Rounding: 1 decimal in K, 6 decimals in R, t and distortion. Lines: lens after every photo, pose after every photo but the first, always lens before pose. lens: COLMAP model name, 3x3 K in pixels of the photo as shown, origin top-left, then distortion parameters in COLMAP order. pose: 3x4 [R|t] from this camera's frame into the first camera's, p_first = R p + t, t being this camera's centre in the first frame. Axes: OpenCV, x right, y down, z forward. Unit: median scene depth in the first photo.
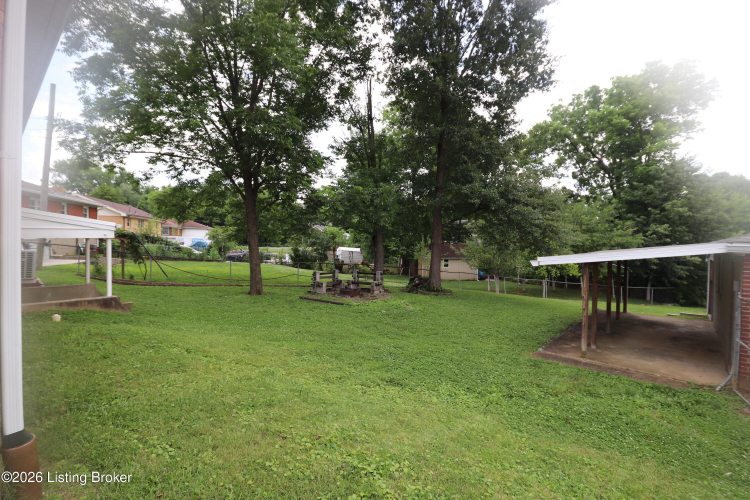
lens RADIAL K [[346.7, 0, 374.1], [0, 346.7, 247.7], [0, 0, 1]] dist [-0.010729, -0.003918]
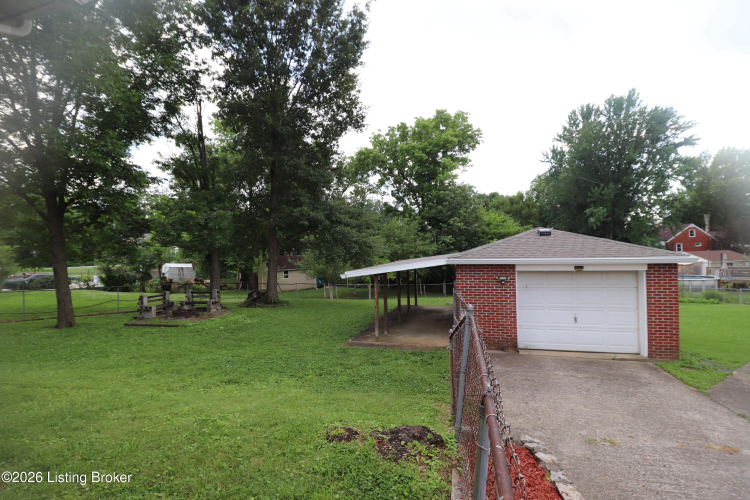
lens RADIAL K [[346.7, 0, 377.6], [0, 346.7, 246.2], [0, 0, 1]] dist [-0.010729, -0.003918]
pose [[0.897394, -0.029462, 0.440245, -0.001705], [0.042158, 0.998929, -0.019086, -0.018303], [-0.439211, 0.035687, 0.897675, -0.120808]]
